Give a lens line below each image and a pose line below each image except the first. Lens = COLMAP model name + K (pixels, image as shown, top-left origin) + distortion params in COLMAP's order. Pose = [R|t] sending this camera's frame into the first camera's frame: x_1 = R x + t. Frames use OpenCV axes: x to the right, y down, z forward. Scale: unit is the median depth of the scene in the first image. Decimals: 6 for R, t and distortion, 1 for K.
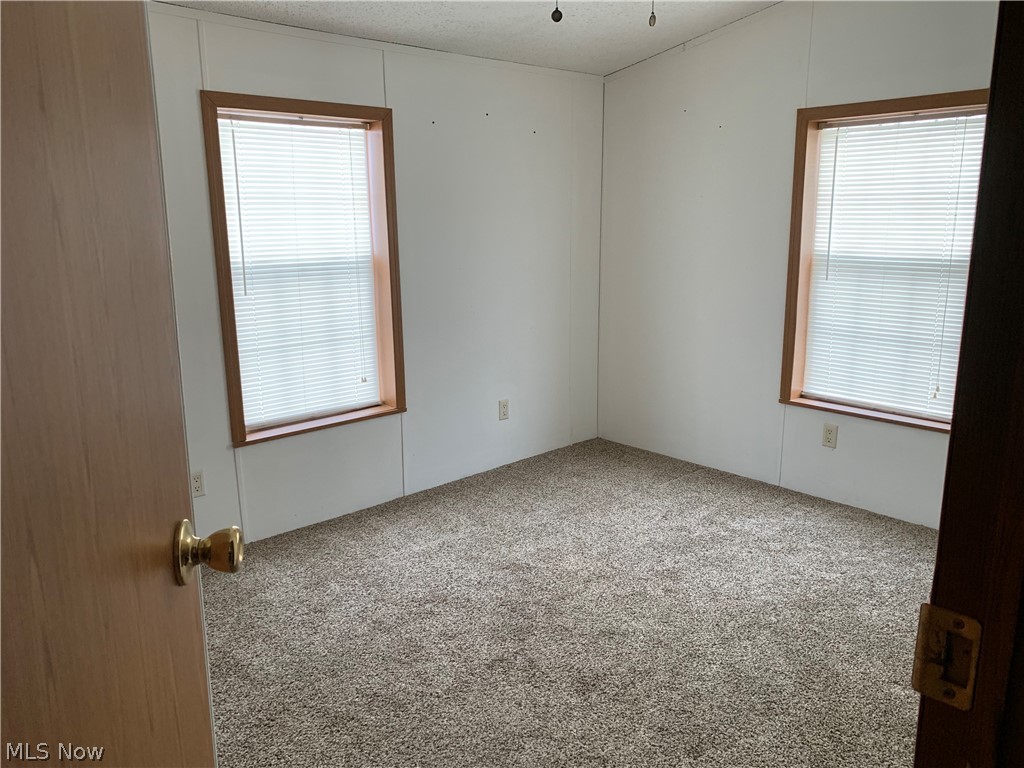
lens RADIAL K [[791.9, 0, 512.0], [0, 791.9, 384.0], [0, 0, 1]] dist [-0.000695, -0.068422]
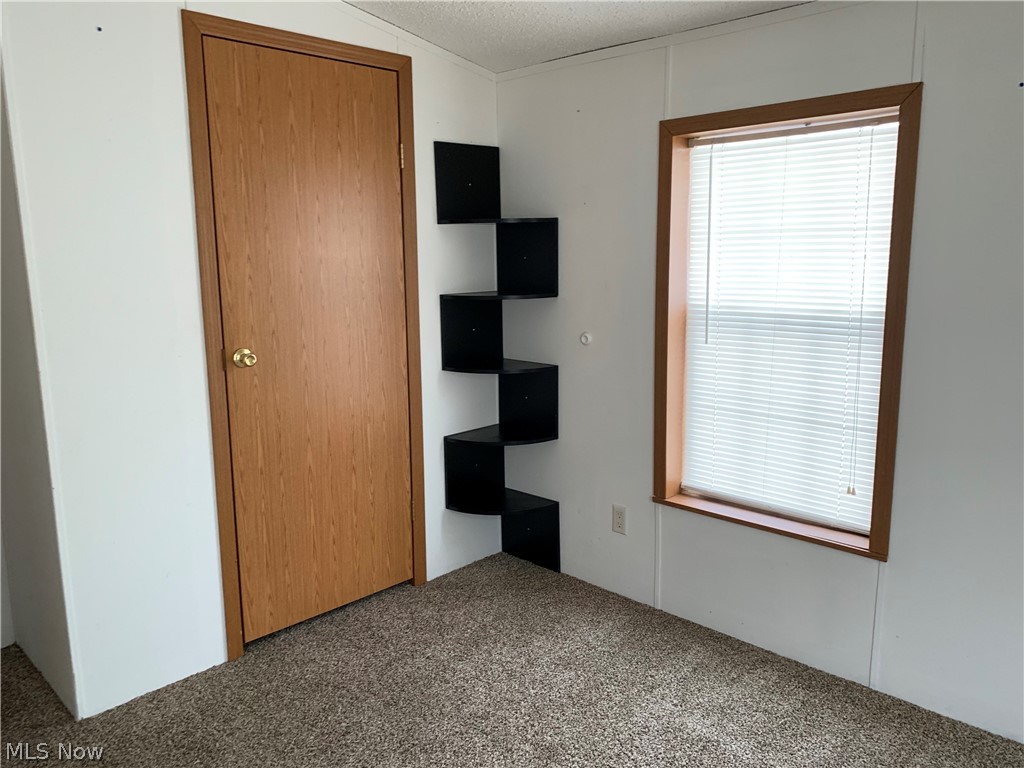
lens RADIAL K [[787.0, 0, 505.2], [0, 787.0, 376.5], [0, 0, 1]] dist [0.049119, -0.051779]
pose [[0.025789, 0.167530, -0.985530, 0.492441], [-0.193693, 0.968012, 0.159483, -0.161846], [0.980723, 0.186778, 0.057414, 0.690900]]
